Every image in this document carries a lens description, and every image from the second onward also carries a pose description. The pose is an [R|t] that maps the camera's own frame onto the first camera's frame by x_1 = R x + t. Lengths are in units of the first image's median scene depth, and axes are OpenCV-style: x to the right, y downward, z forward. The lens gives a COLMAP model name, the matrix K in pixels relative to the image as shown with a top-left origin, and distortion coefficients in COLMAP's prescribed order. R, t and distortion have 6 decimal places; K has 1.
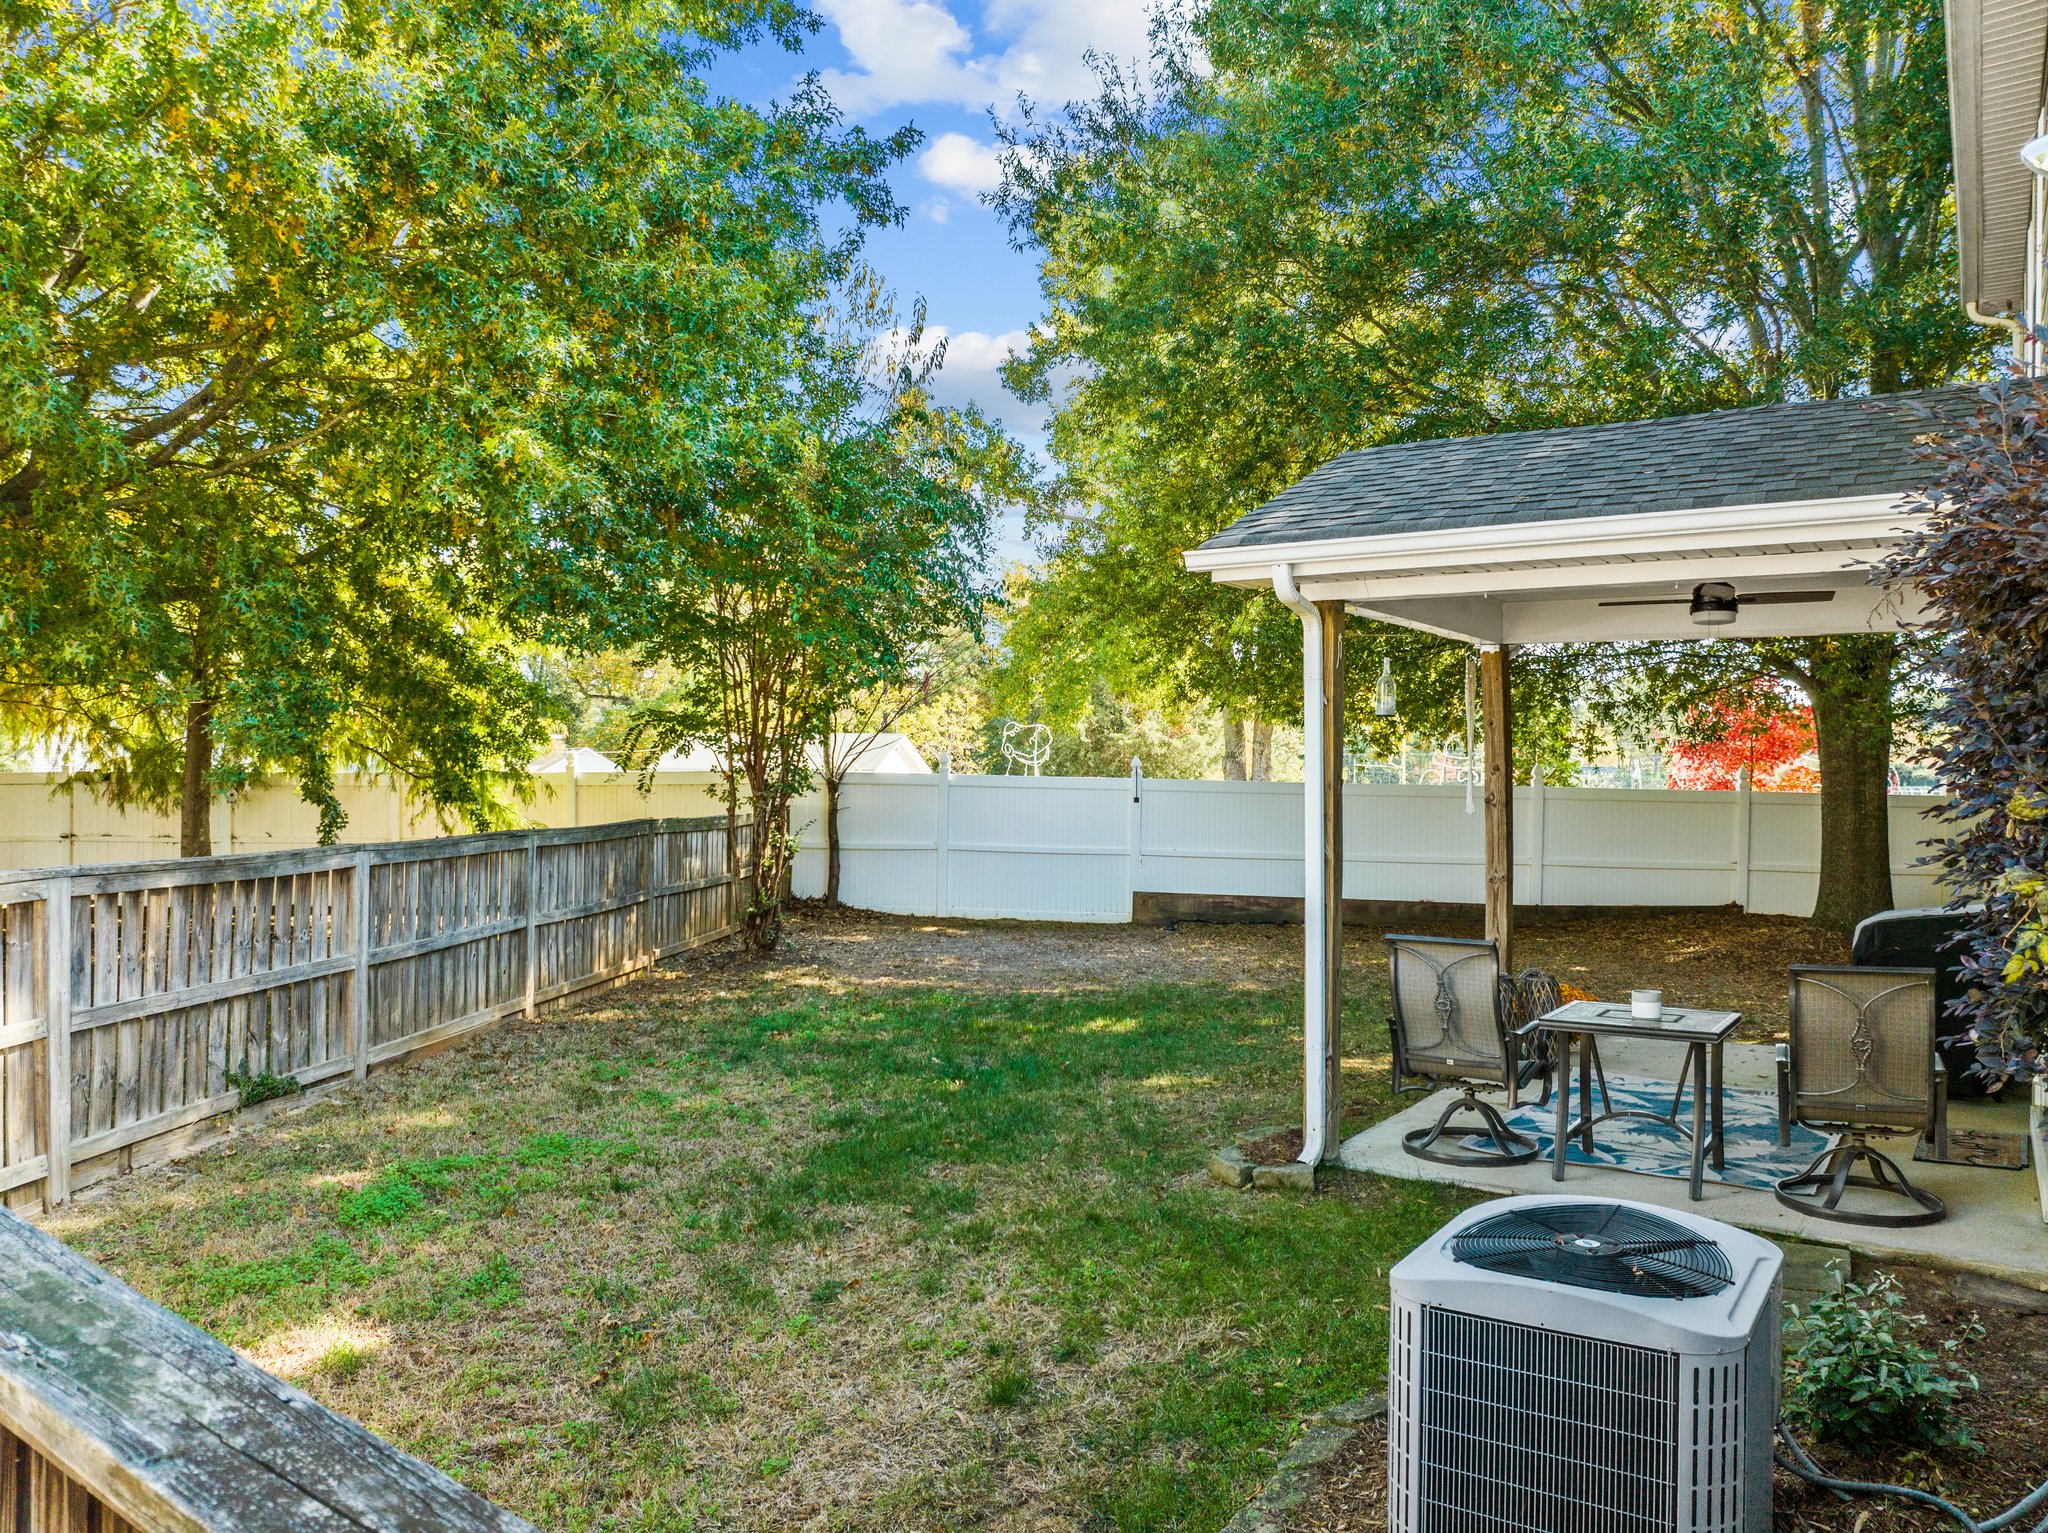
lens RADIAL K [[1438.7, 0, 1035.9], [0, 1438.7, 782.1], [0, 0, 1]] dist [-0.032556, -0.002657]
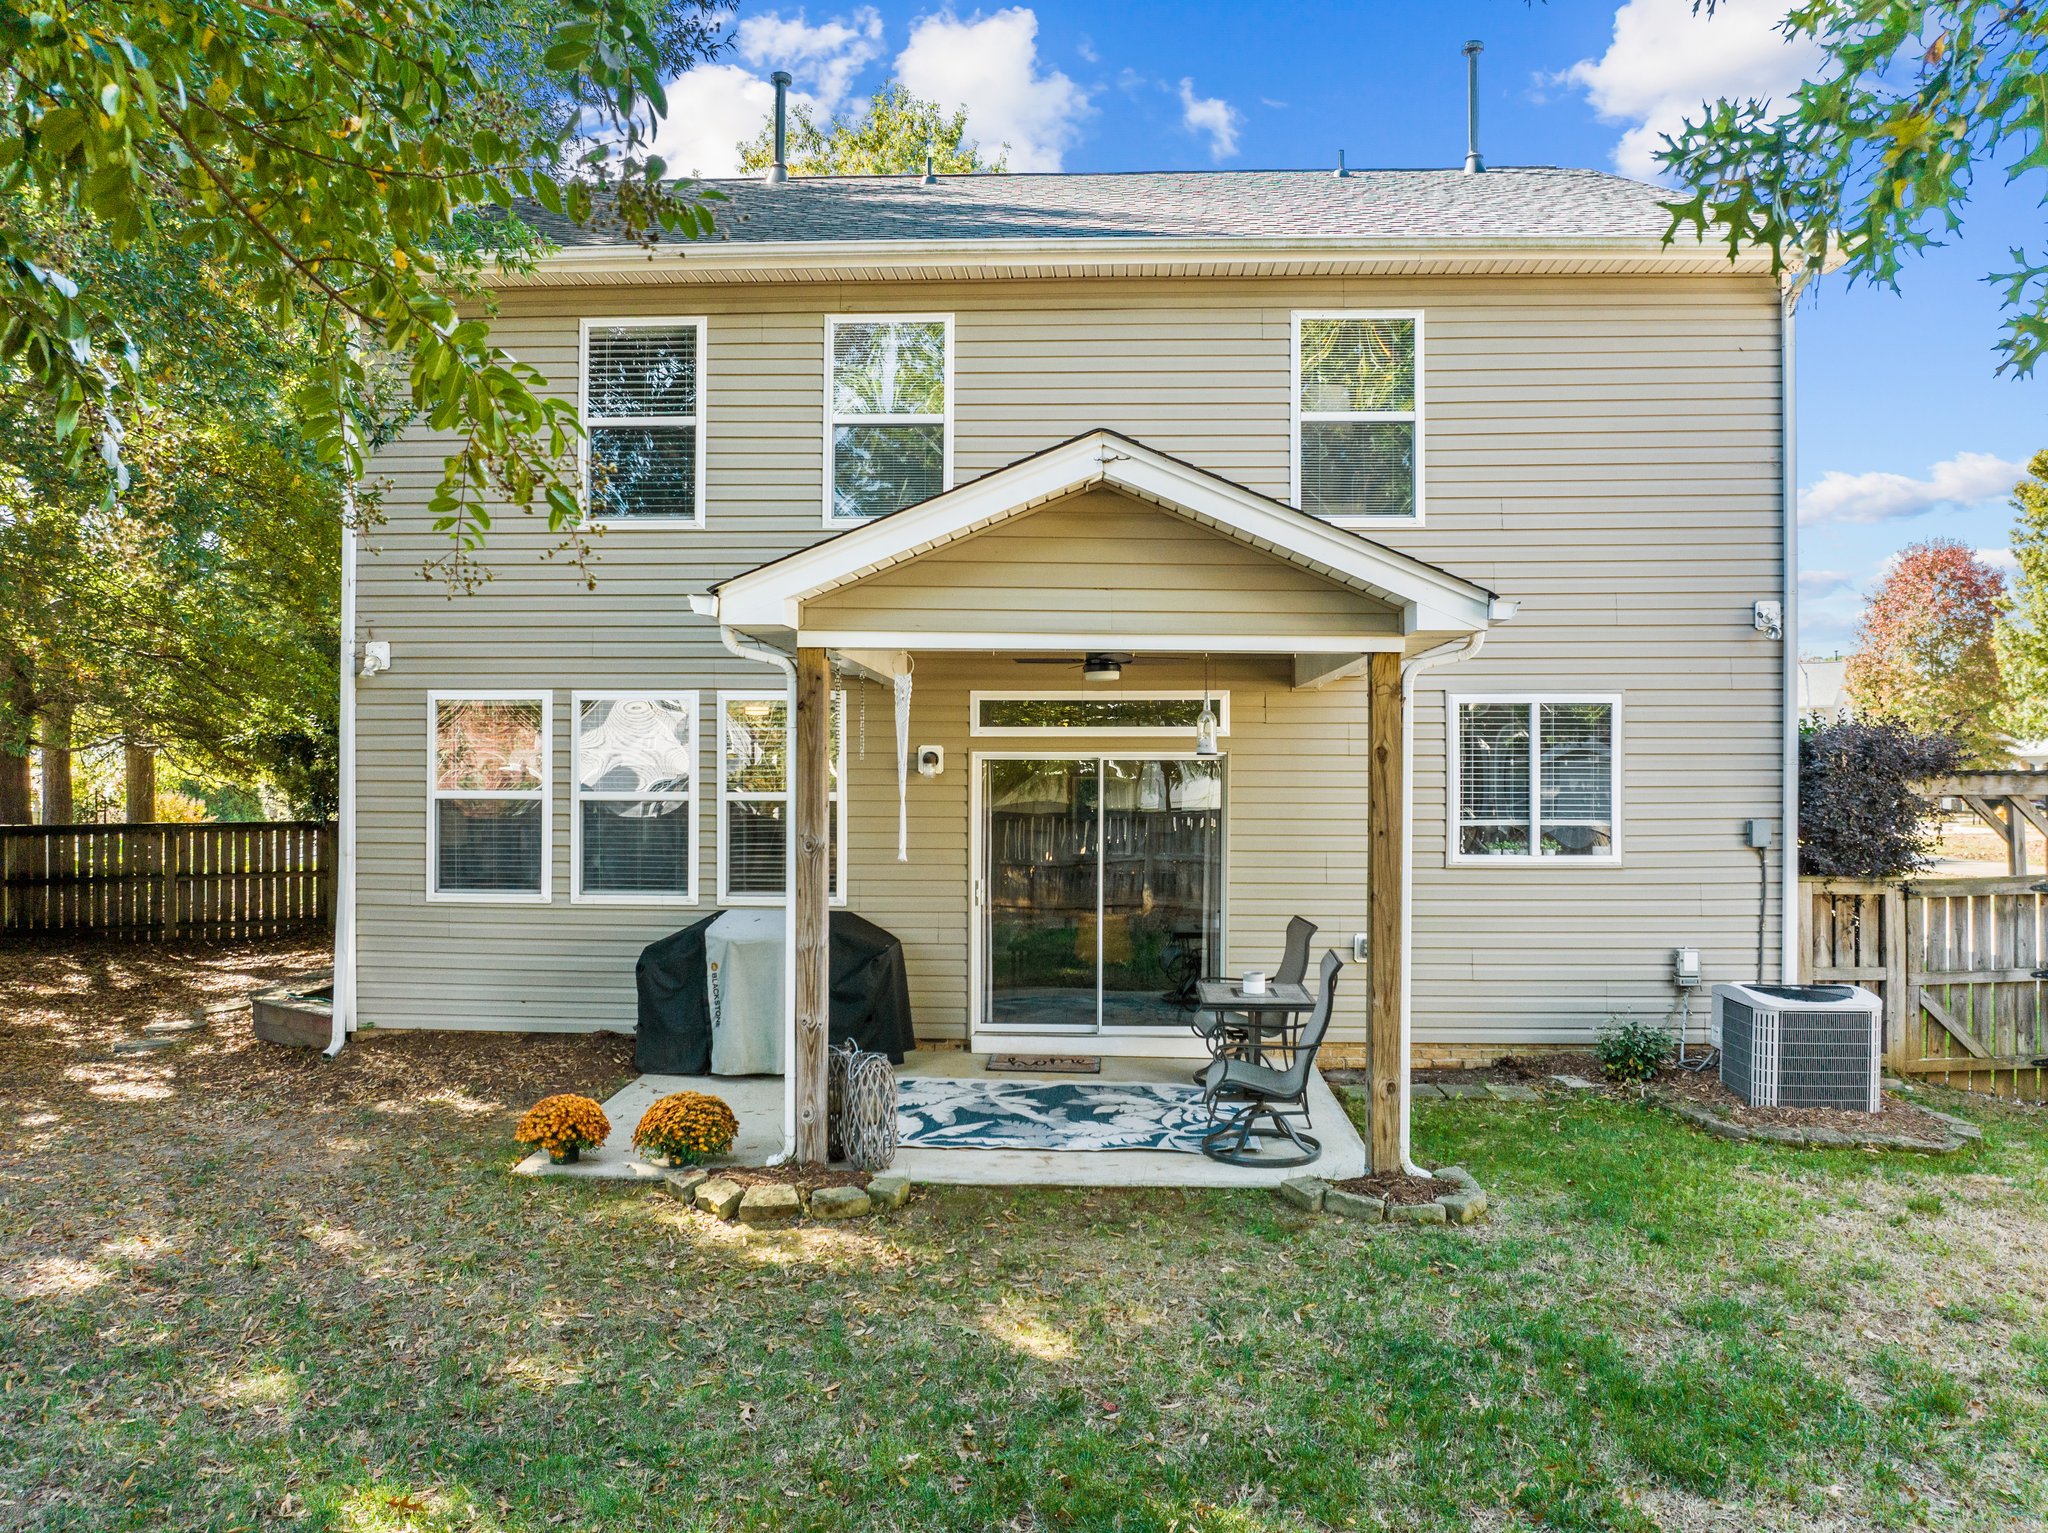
lens RADIAL K [[1448.0, 0, 1026.6], [0, 1448.0, 759.5], [0, 0, 1]] dist [-0.031278, 0.001968]
pose [[-0.506982, -0.002617, 0.861953, -0.292002], [-0.009625, 0.999950, -0.002625, -0.020176], [-0.861903, -0.009627, -0.506982, 0.887181]]
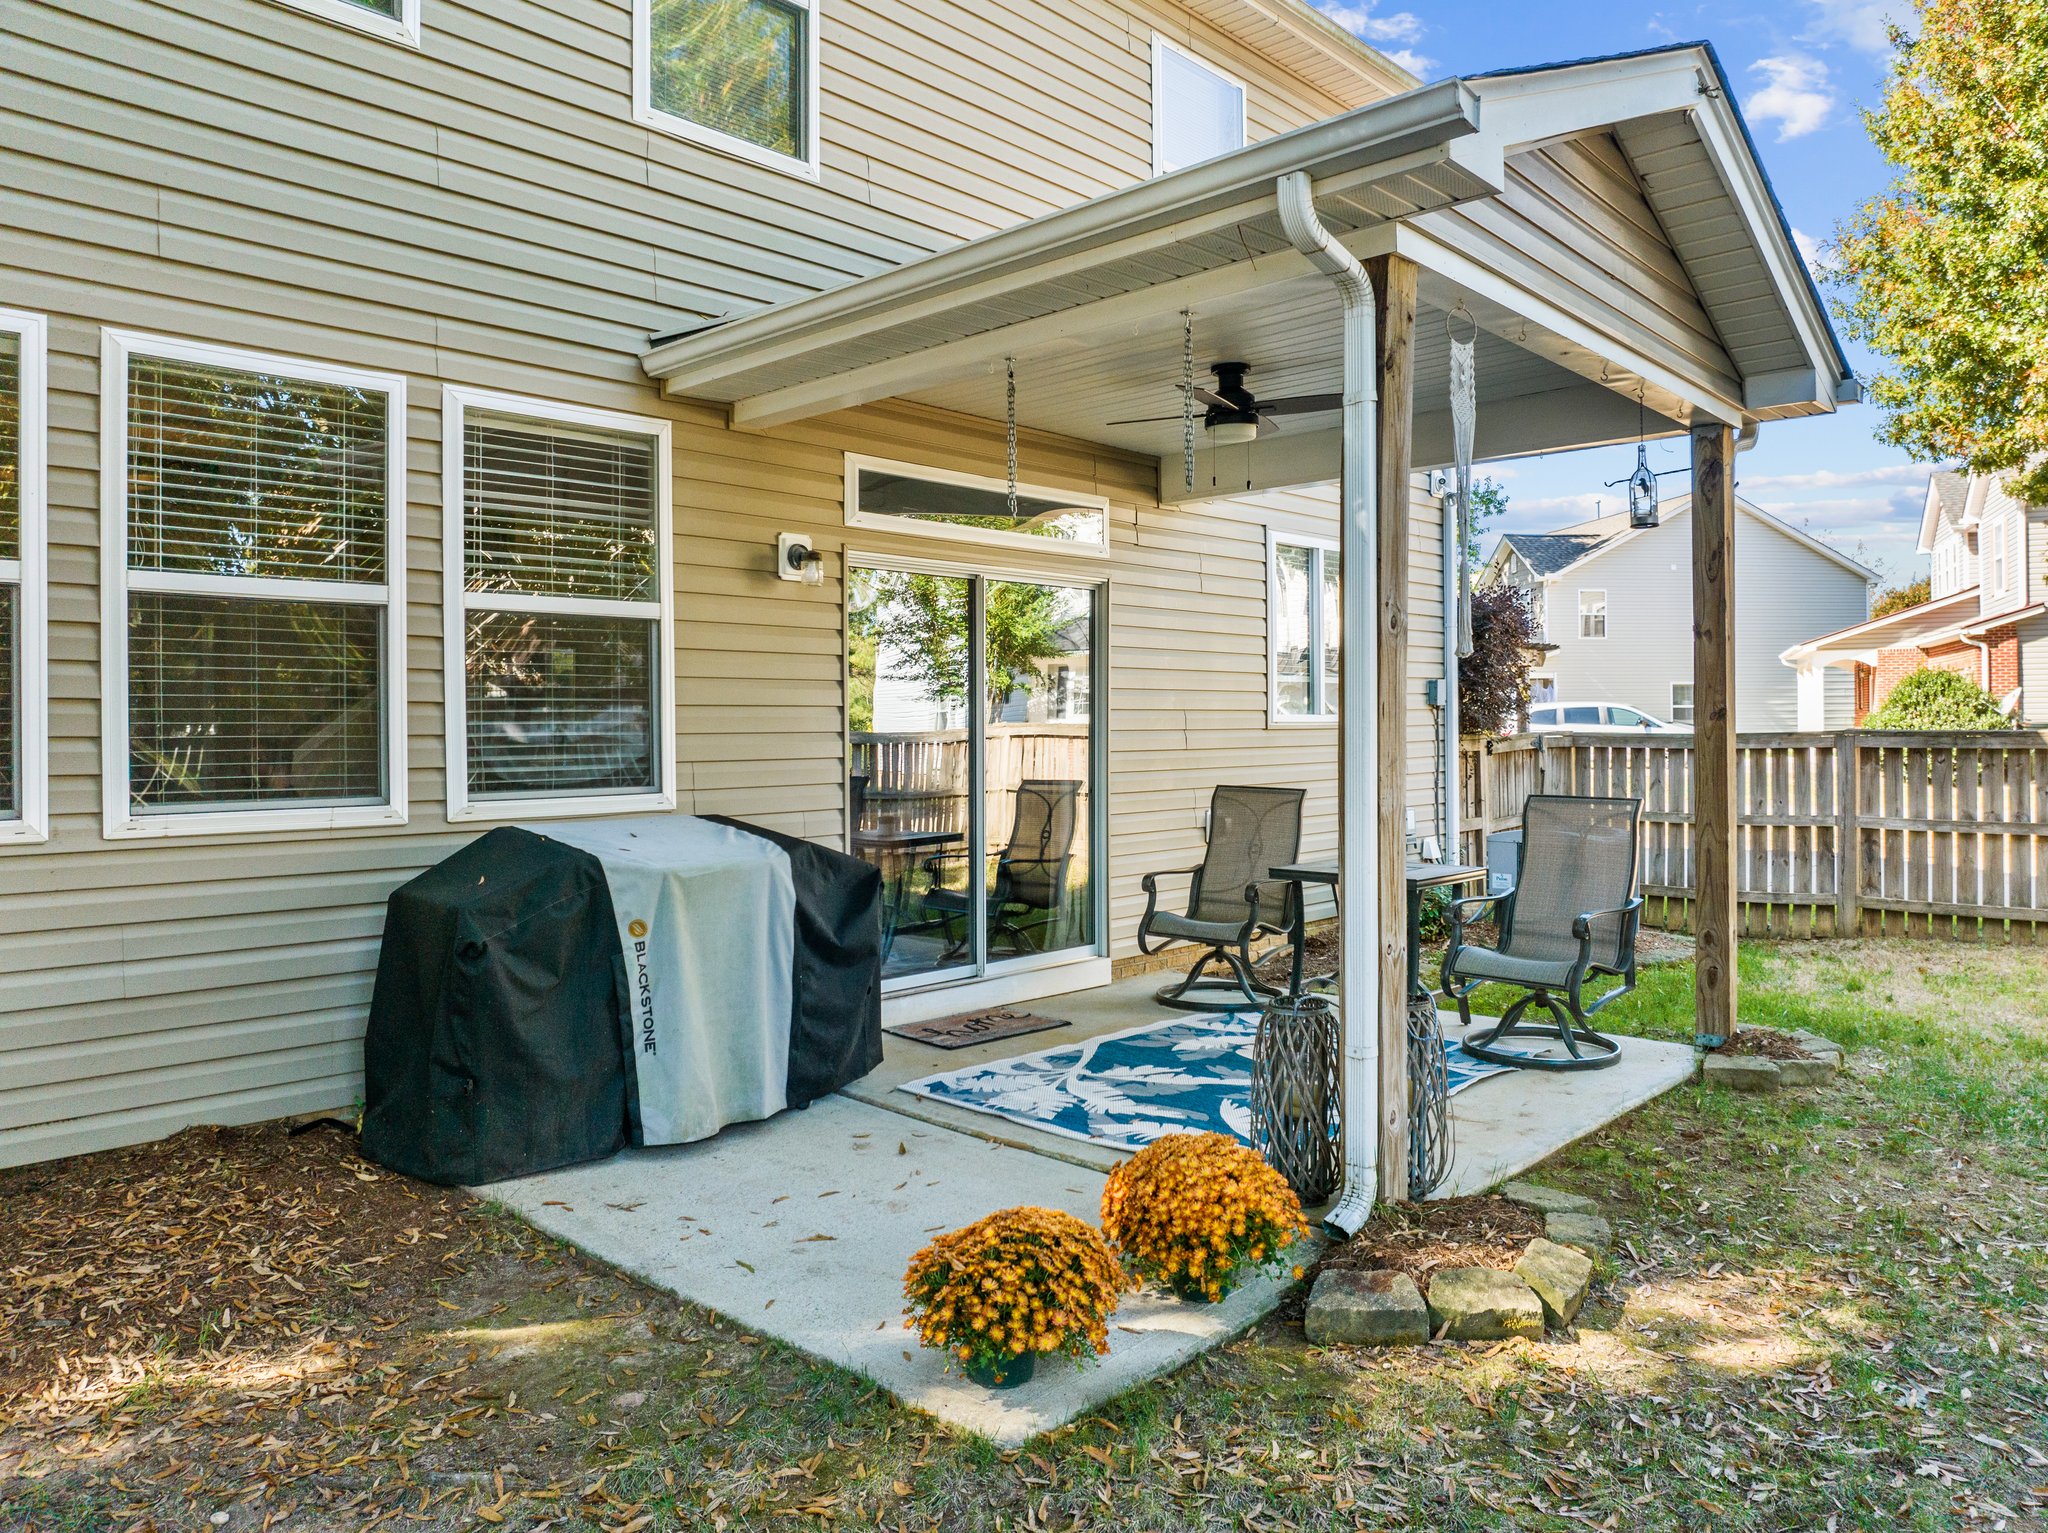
lens RADIAL K [[1464.9, 0, 1025.1], [0, 1464.9, 735.5], [0, 0, 1]] dist [-0.034017, 0.000097]
pose [[-0.986907, -0.000983, 0.161289, 0.239764], [-0.000671, 0.999998, 0.001987, 0.033151], [-0.161290, 0.001852, -0.986905, 0.987617]]
